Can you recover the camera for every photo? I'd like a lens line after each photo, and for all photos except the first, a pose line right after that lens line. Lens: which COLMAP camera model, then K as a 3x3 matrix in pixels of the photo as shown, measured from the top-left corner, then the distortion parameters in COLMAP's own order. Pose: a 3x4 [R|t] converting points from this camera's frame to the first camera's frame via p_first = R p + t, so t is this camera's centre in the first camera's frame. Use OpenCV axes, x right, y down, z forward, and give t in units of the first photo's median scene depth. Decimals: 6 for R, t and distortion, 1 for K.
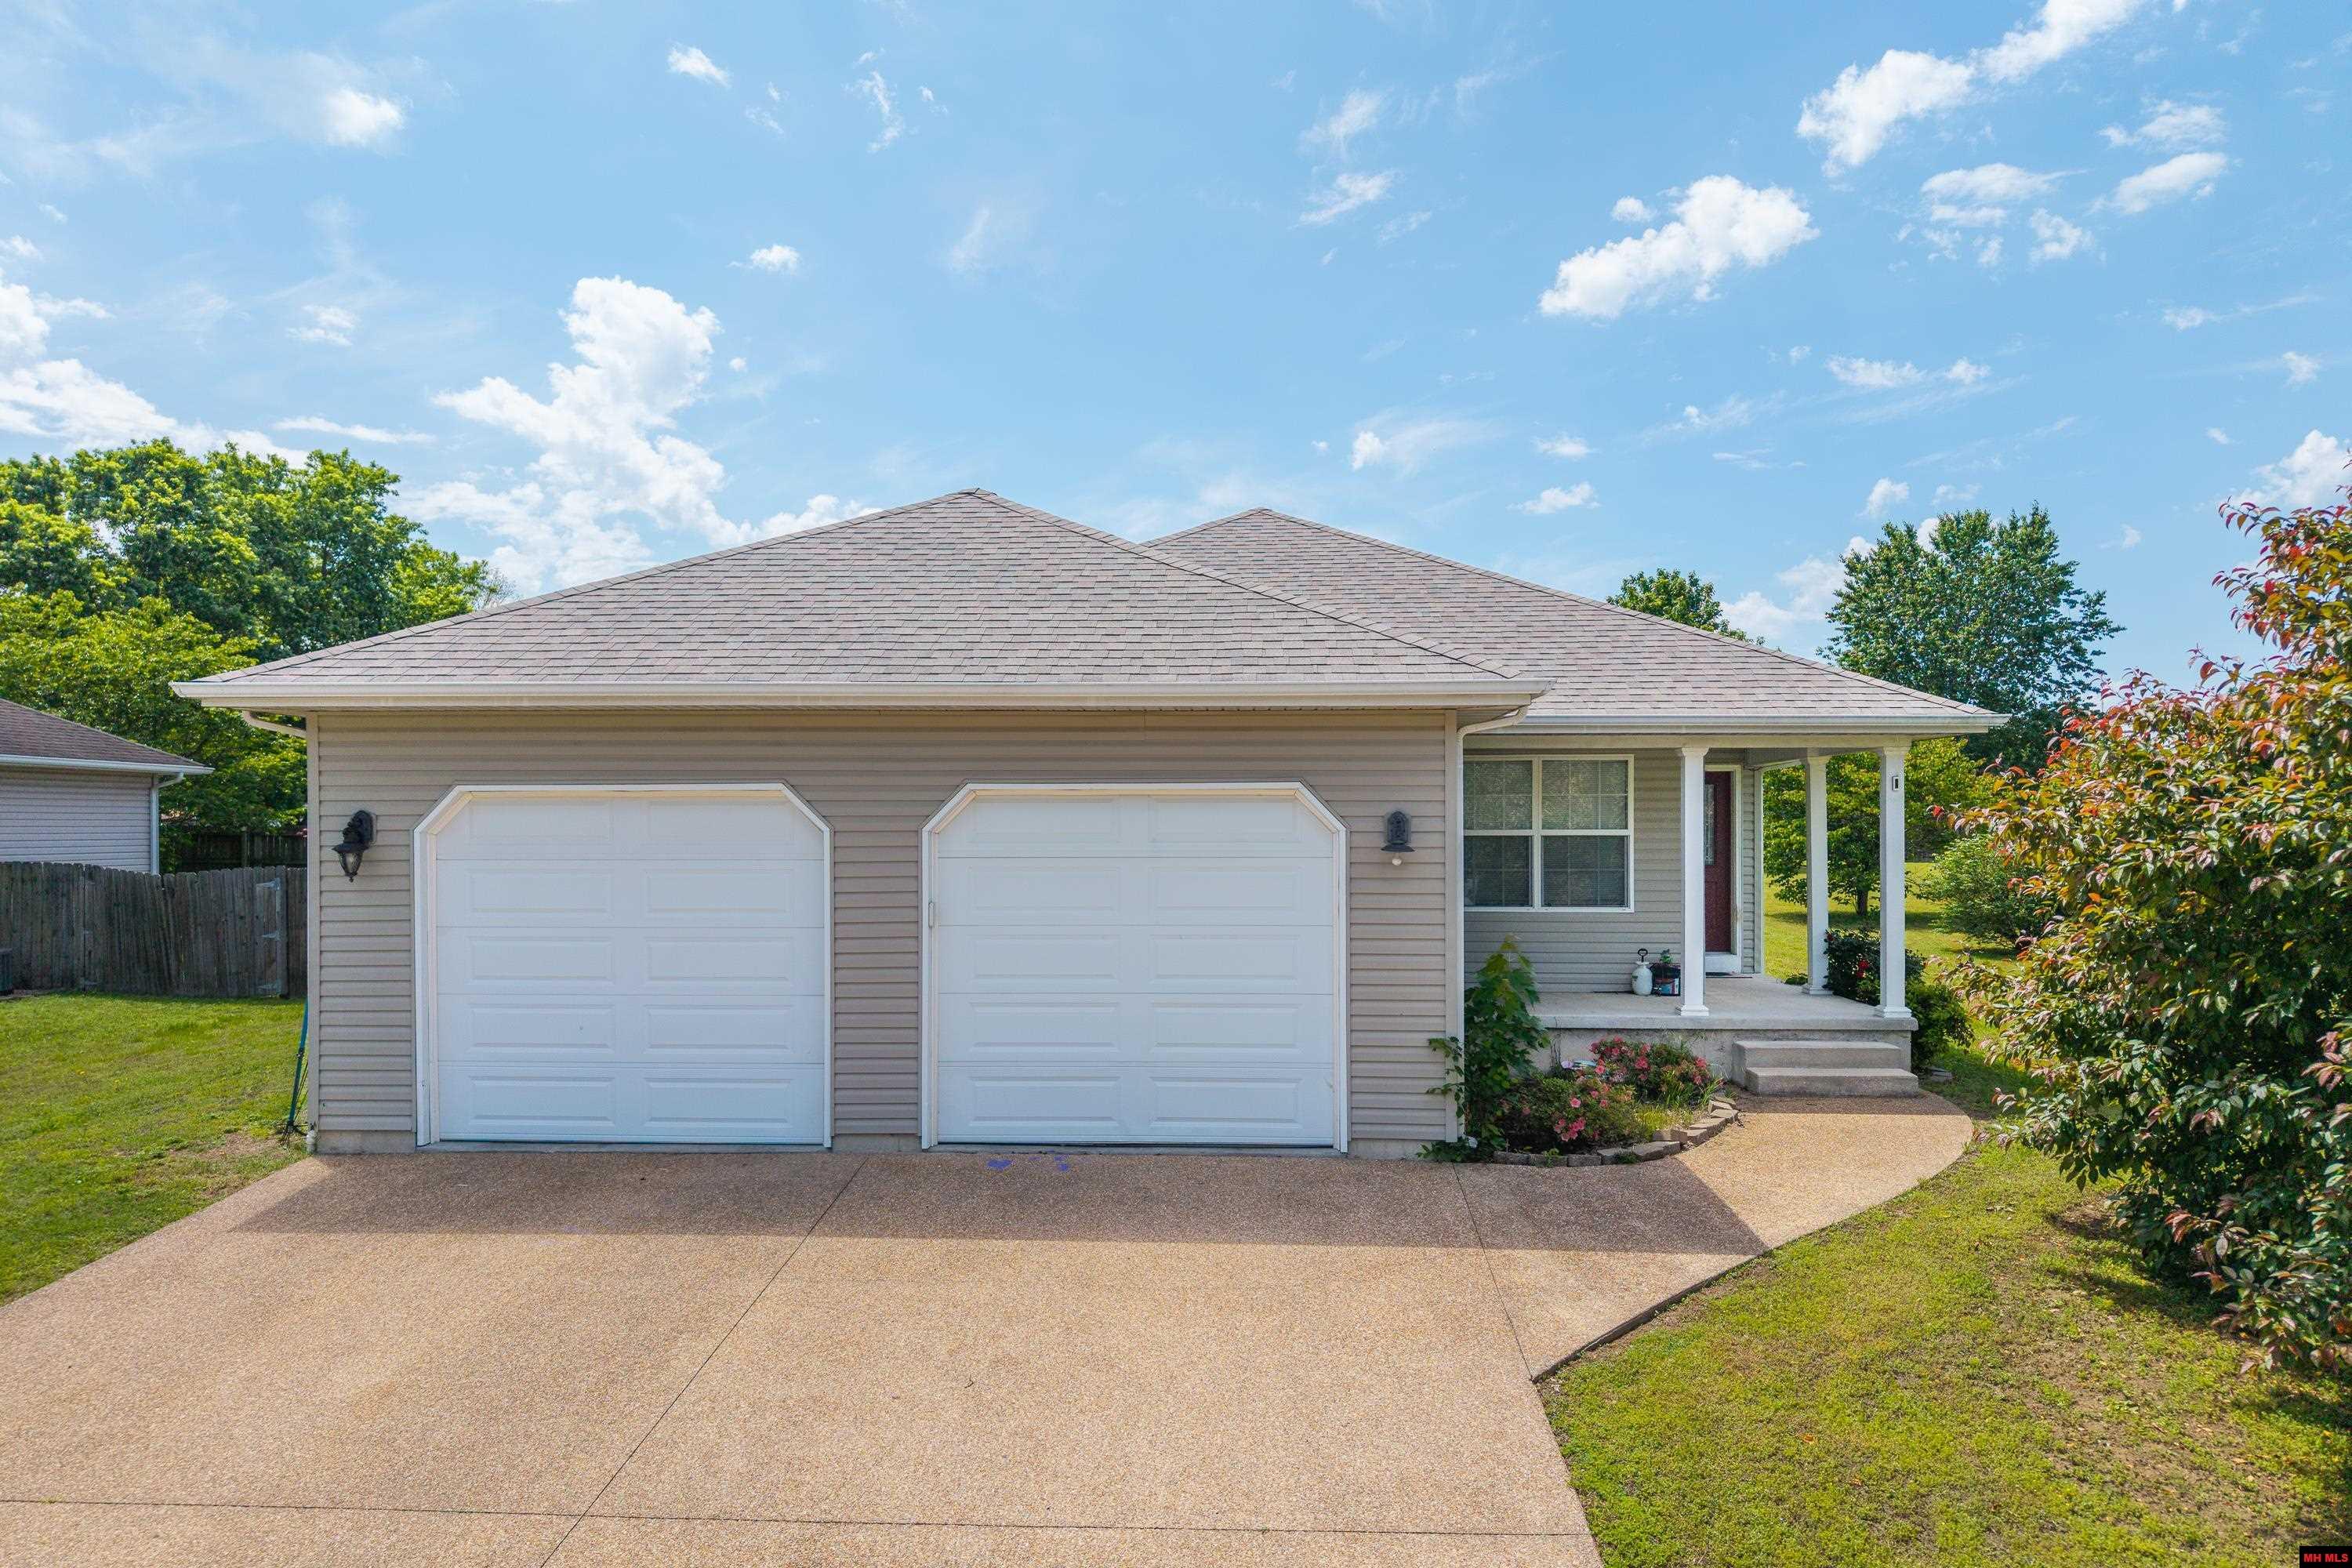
lens RADIAL K [[1580.8, 0, 1130.1], [0, 1580.8, 737.7], [0, 0, 1]] dist [0.009337, -0.011012]
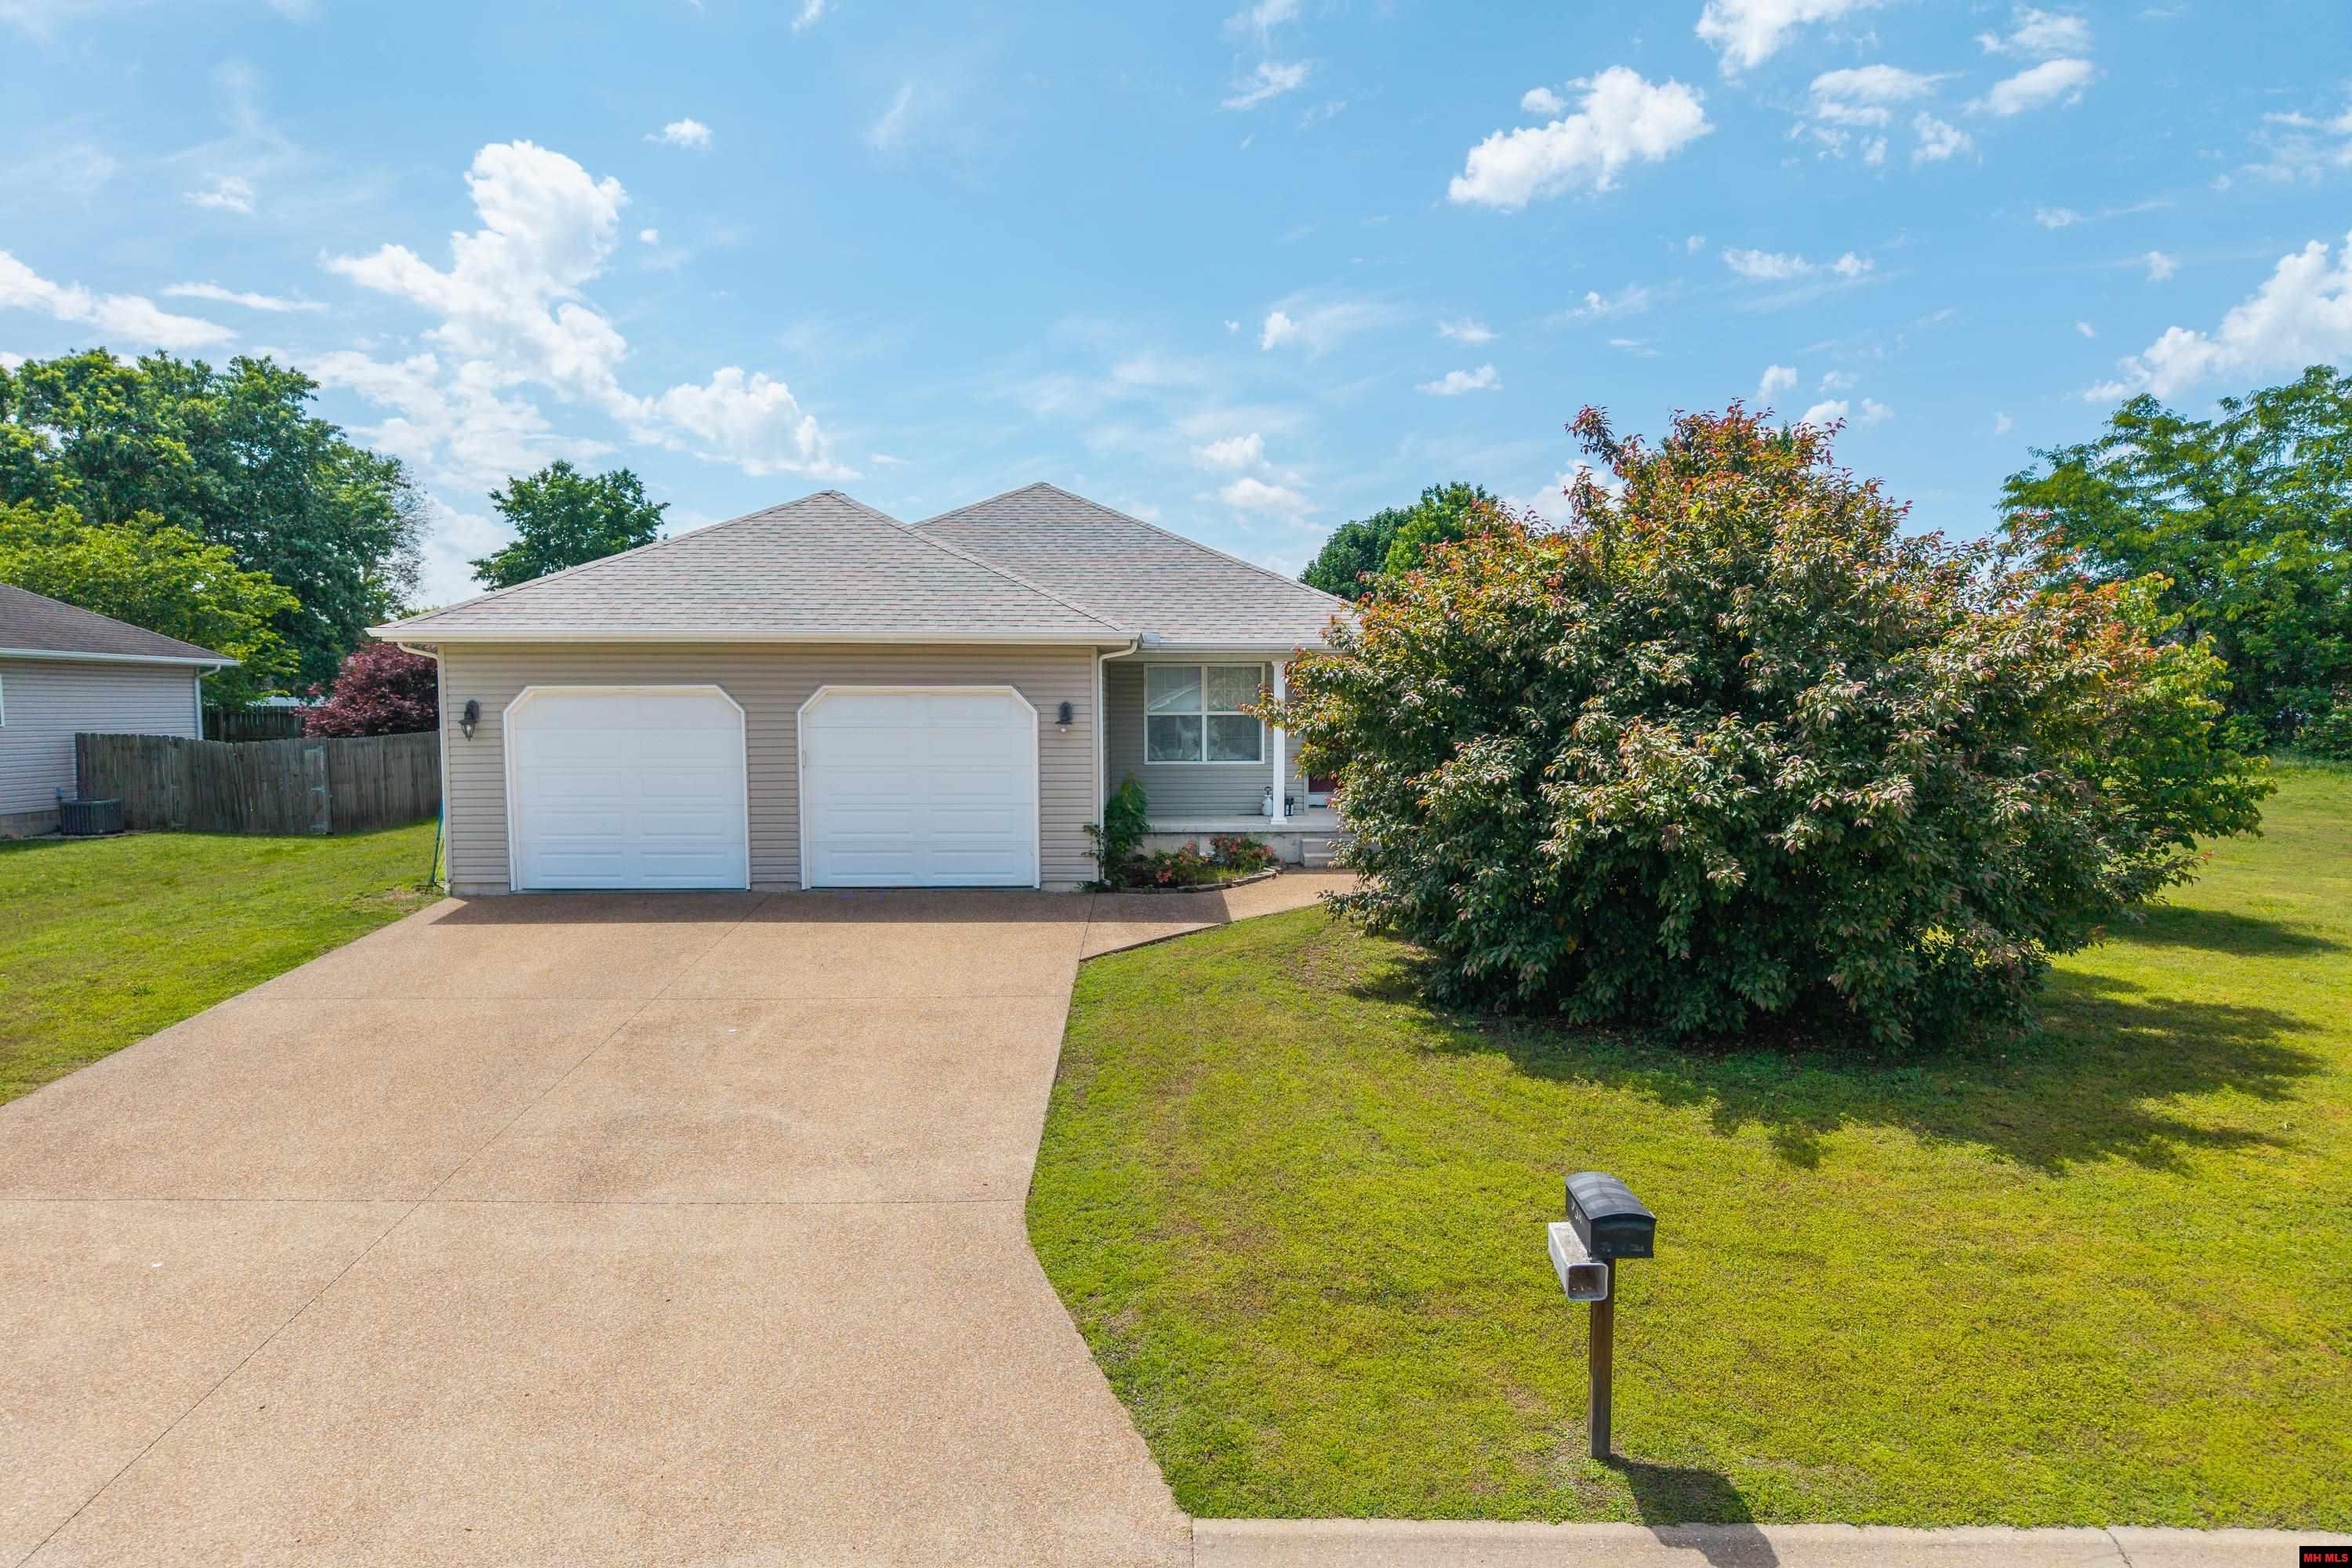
lens RADIAL K [[1580.8, 0, 1172.4], [0, 1580.8, 791.0], [0, 0, 1]] dist [0.009337, -0.011012]
pose [[0.996518, -0.002473, 0.083337, 0.068877], [-0.006561, 0.994134, 0.107957, -0.023692], [-0.083115, -0.108128, 0.990656, -0.398138]]
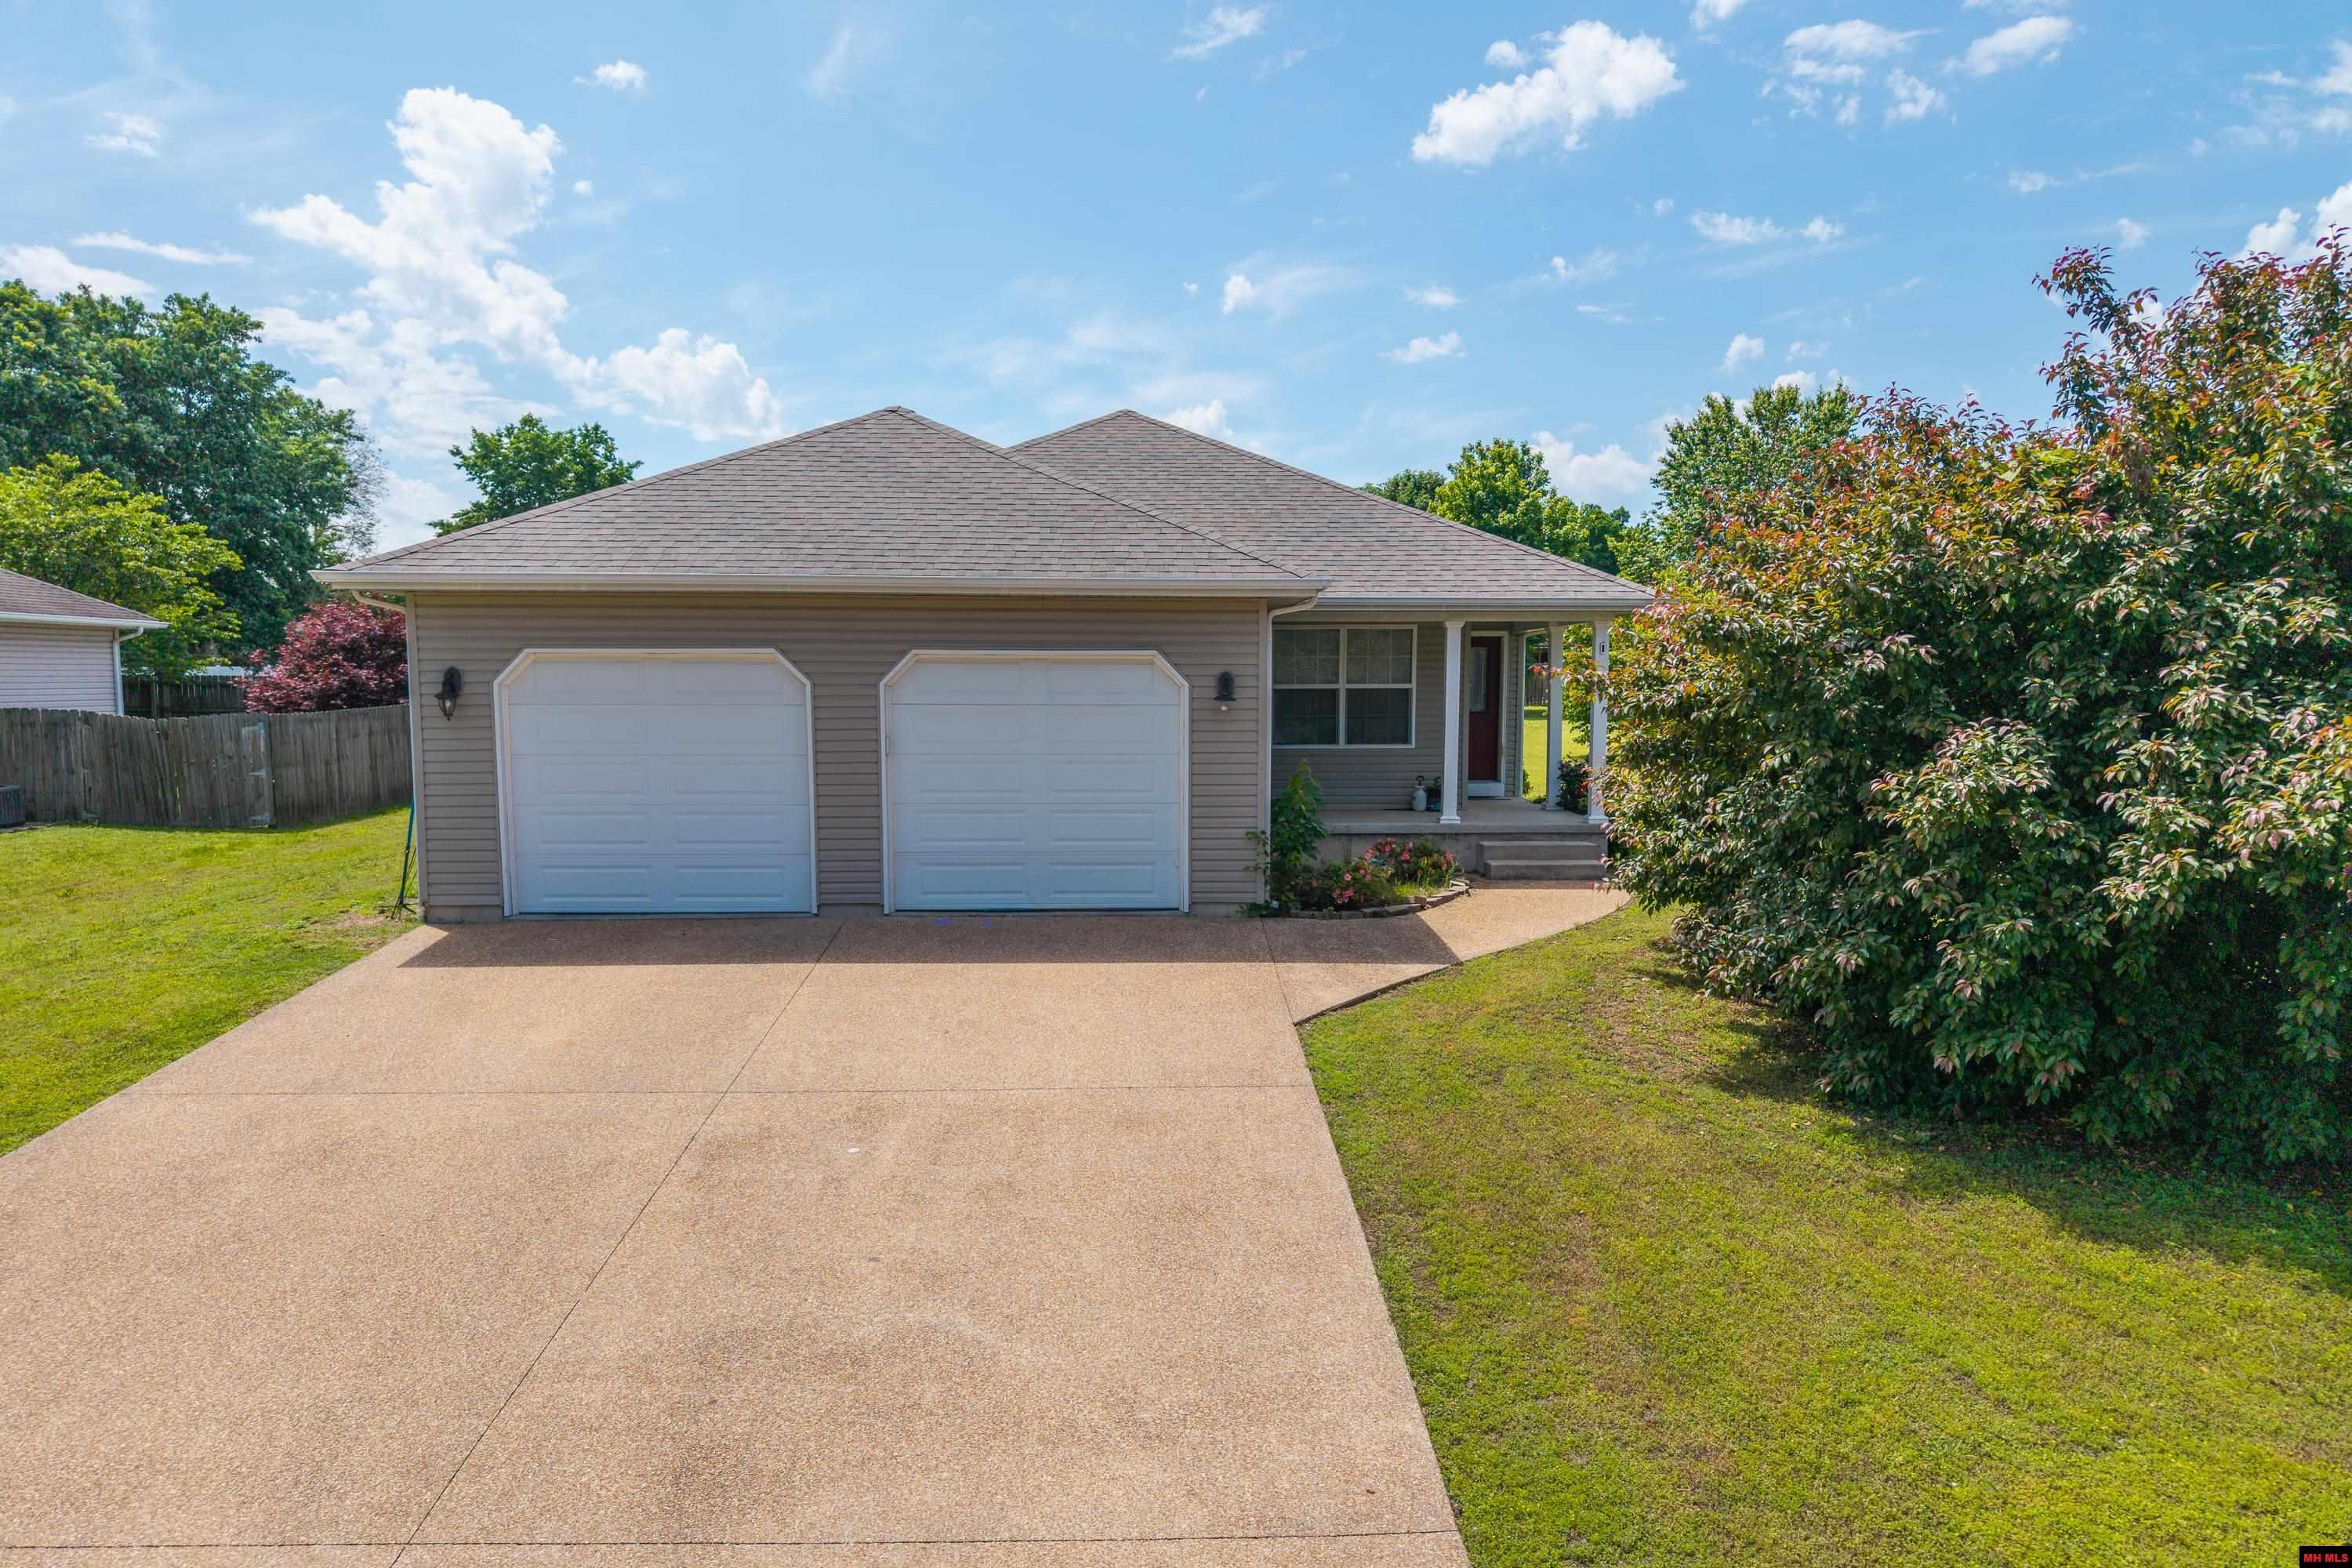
lens RADIAL K [[1580.8, 0, 1152.3], [0, 1580.8, 779.9], [0, 0, 1]] dist [0.009337, -0.011012]
pose [[0.995258, -0.004511, 0.097166, -0.015686], [-0.007350, 0.992581, 0.121365, -0.012912], [-0.096992, -0.121503, 0.987841, -0.186144]]
